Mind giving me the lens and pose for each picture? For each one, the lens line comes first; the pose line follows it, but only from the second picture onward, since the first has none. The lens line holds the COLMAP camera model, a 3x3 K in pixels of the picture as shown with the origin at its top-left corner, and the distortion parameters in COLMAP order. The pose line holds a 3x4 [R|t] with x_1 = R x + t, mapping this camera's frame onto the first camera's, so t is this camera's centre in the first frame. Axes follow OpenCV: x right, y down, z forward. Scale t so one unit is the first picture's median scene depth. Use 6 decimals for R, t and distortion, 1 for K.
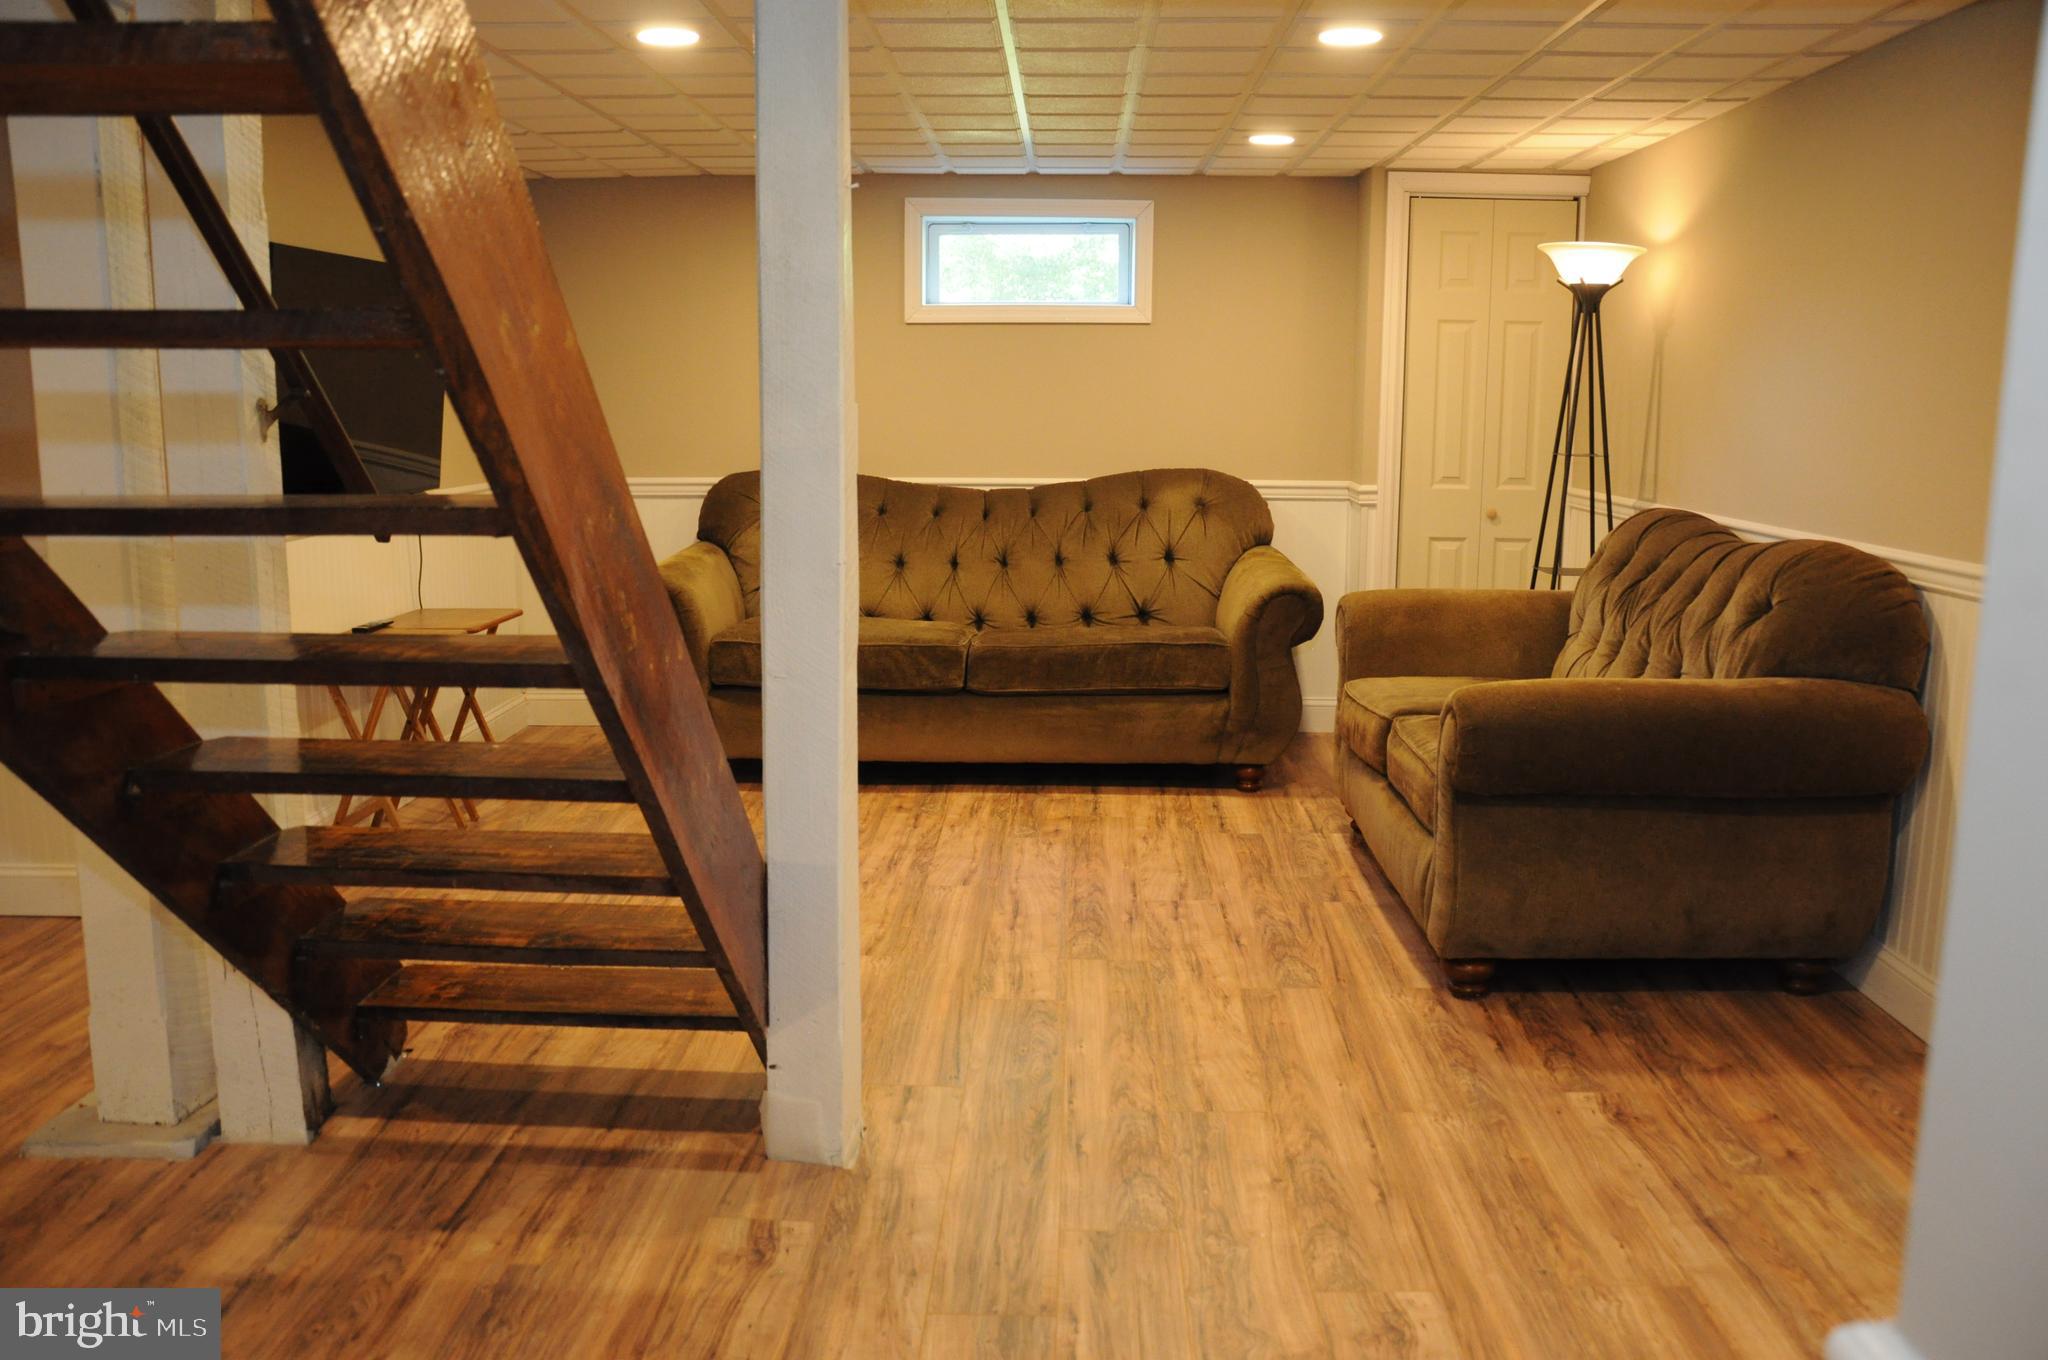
lens RADIAL K [[1670.9, 0, 1014.9], [0, 1670.9, 686.1], [0, 0, 1]] dist [-0.130093, 0.138887]
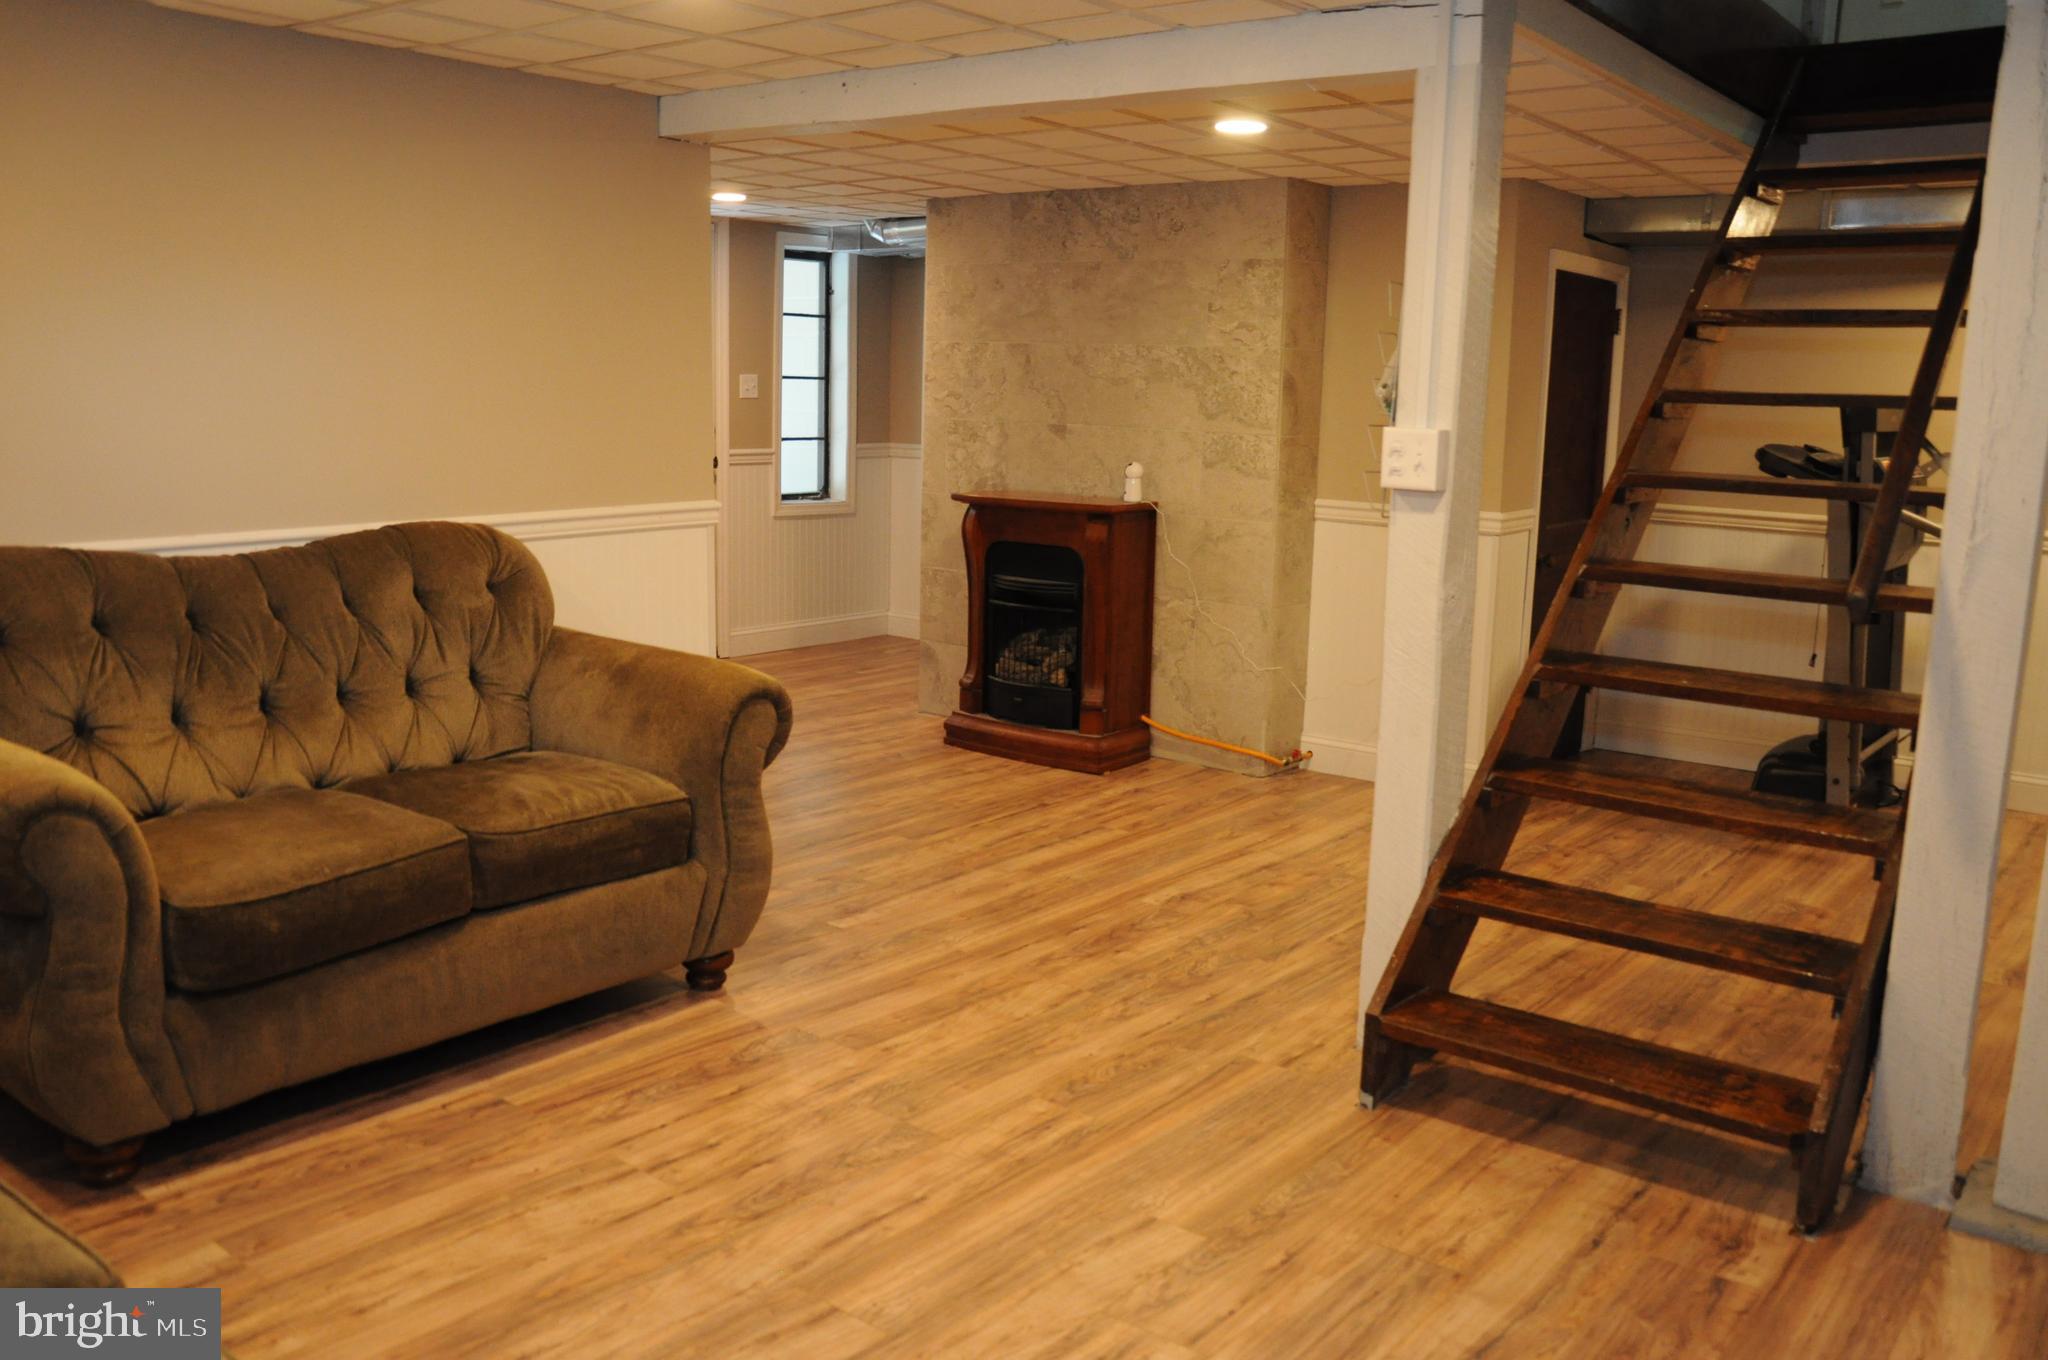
lens RADIAL K [[1670.9, 0, 1014.9], [0, 1670.9, 686.1], [0, 0, 1]] dist [-0.130093, 0.138887]
pose [[-0.802318, -0.131196, 0.582300, -0.490914], [0.078092, 0.944089, 0.320307, -0.327835], [-0.591767, 0.302461, -0.747214, 1.745154]]
